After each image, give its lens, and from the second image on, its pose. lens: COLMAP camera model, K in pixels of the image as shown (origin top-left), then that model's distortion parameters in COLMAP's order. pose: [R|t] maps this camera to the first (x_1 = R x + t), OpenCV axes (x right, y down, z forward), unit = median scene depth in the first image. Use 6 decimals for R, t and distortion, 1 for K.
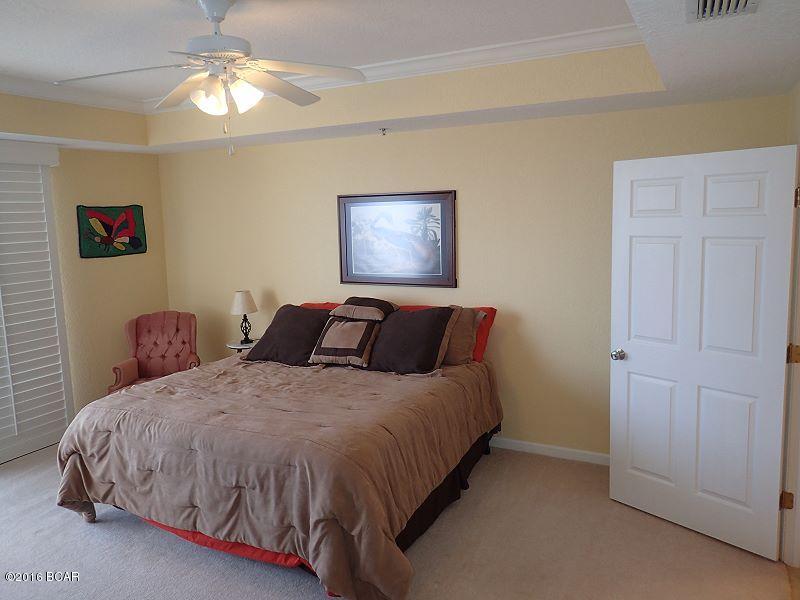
lens RADIAL K [[600.9, 0, 402.0], [0, 600.9, 298.8], [0, 0, 1]] dist [0.002060, 0.005039]
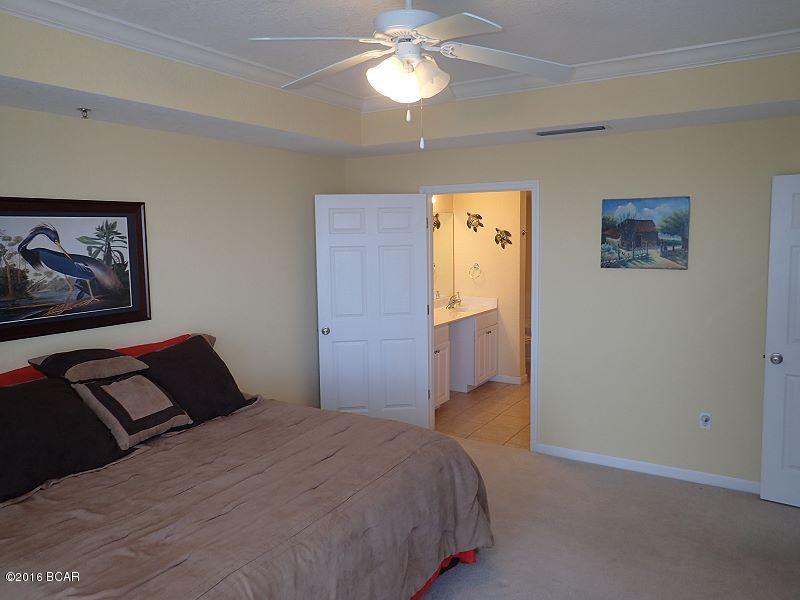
lens RADIAL K [[600.9, 0, 403.0], [0, 600.9, 298.6], [0, 0, 1]] dist [0.002060, 0.005039]
pose [[0.064129, -0.086247, 0.994208, -0.738507], [0.154536, 0.985099, 0.075489, -0.056201], [-0.985904, 0.148800, 0.076502, 0.601859]]
